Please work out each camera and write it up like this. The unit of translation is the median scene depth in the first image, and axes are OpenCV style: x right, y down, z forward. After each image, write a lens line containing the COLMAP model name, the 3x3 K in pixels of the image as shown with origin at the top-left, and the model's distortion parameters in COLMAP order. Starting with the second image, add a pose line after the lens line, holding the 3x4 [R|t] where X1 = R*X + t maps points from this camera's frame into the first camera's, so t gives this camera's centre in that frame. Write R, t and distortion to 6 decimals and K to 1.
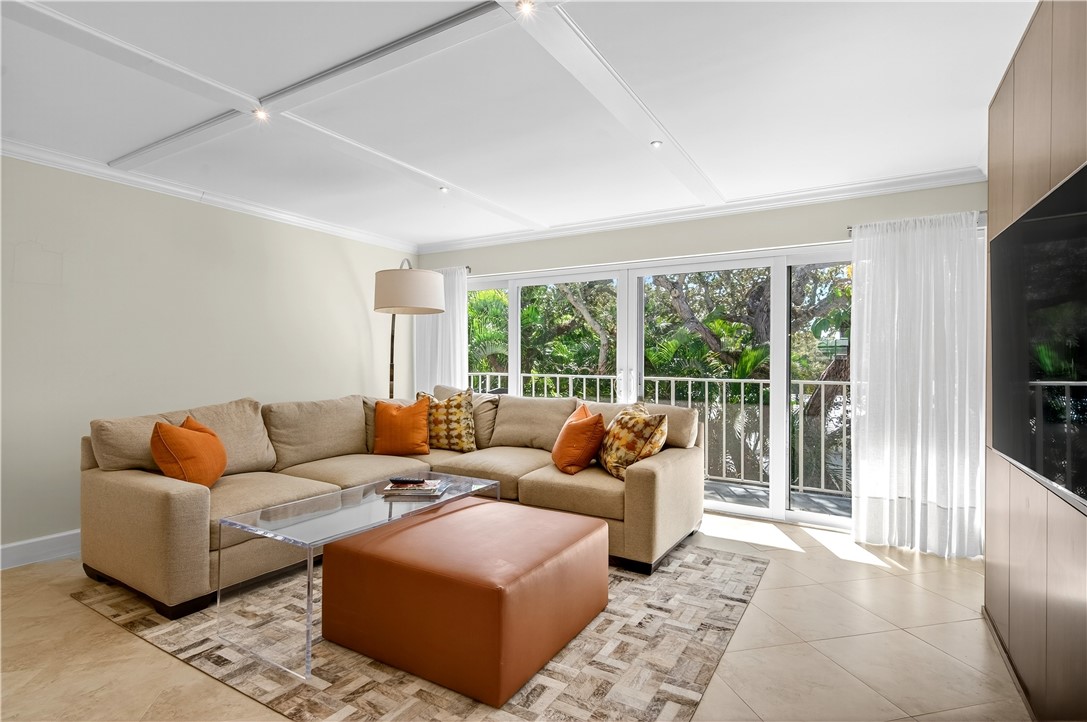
lens RADIAL K [[532.9, 0, 543.5], [0, 532.9, 361.0], [0, 0, 1]] dist [0.001357, 0.000035]
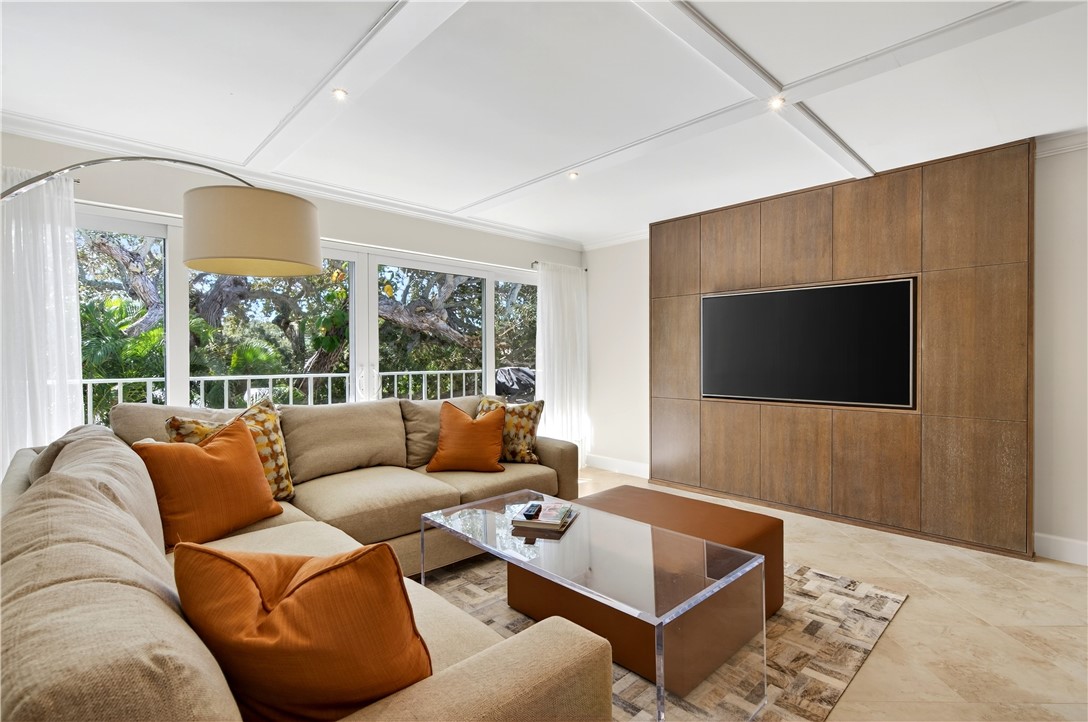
lens RADIAL K [[507.1, 0, 544.0], [0, 507.1, 361.0], [0, 0, 1]] dist [0.001330, -0.000345]
pose [[0.263023, -0.014227, 0.964685, -0.739977], [0.005229, 0.999898, 0.013320, -0.001172], [-0.964775, 0.001541, 0.263071, 0.612889]]
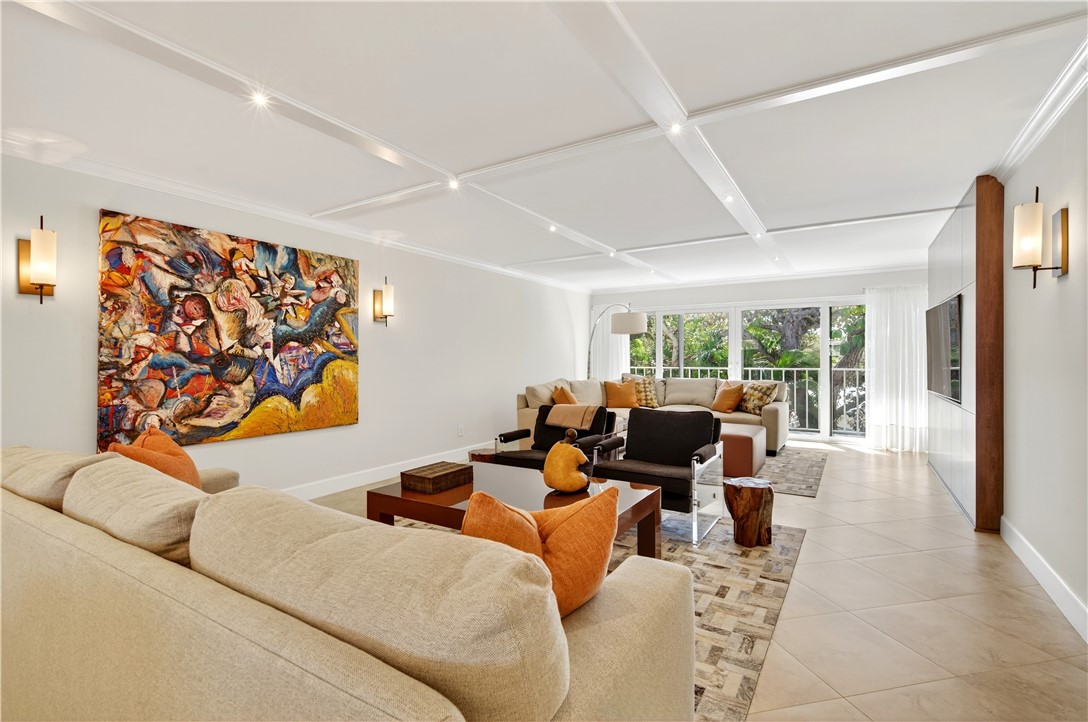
lens RADIAL K [[507.1, 0, 544.0], [0, 507.1, 361.0], [0, 0, 1]] dist [0.001330, -0.000345]
pose [[0.999887, -0.007957, -0.012778, -0.573752], [0.008027, 0.999953, 0.005454, -0.005322], [0.012734, -0.005556, 0.999903, -0.868626]]
